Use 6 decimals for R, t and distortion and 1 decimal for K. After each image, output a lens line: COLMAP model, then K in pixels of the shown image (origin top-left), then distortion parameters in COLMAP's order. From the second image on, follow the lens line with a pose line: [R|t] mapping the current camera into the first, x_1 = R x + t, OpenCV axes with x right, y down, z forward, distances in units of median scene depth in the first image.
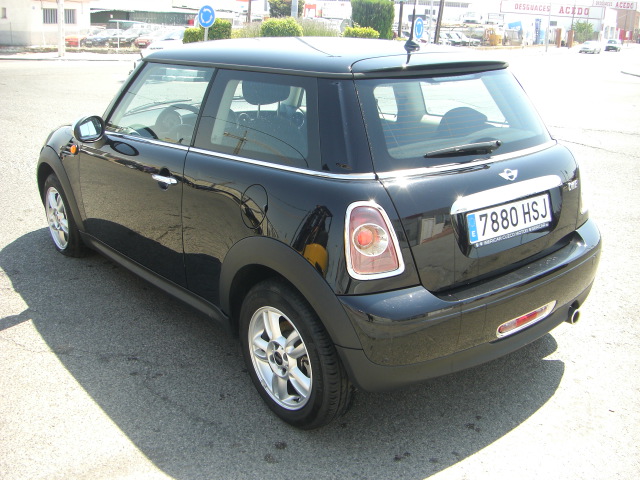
lens RADIAL K [[756.3, 0, 320.0], [0, 756.3, 240.0], [0, 0, 1]] dist [-0.118293, -0.026270]
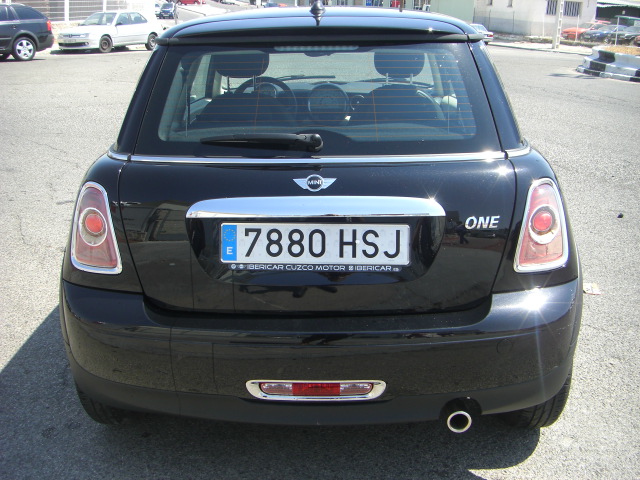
lens RADIAL K [[746.6, 0, 320.0], [0, 746.6, 240.0], [0, 0, 1]] dist [-0.165668, 0.072503]
pose [[0.749328, 0.197699, -0.631998, 0.690699], [-0.191515, 0.978308, 0.078961, -0.088362], [0.633900, 0.061869, 0.770937, 0.448312]]
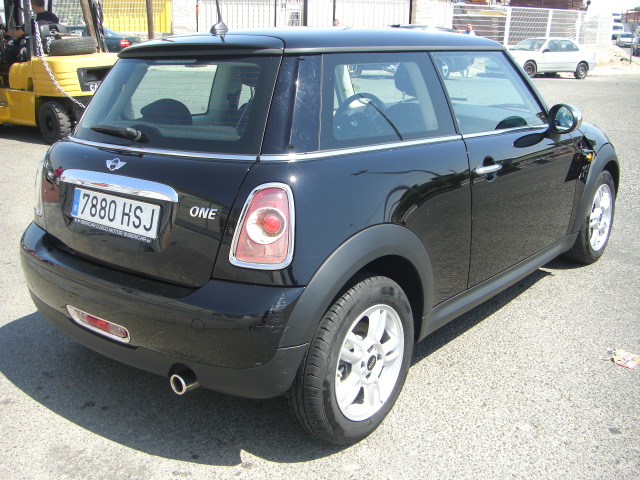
lens RADIAL K [[746.6, 0, 320.0], [0, 746.6, 240.0], [0, 0, 1]] dist [-0.165668, 0.072503]
pose [[0.175593, 0.258595, -0.949893, 1.137644], [-0.282152, 0.937625, 0.203098, -0.245688], [0.943163, 0.232352, 0.237603, 1.011781]]
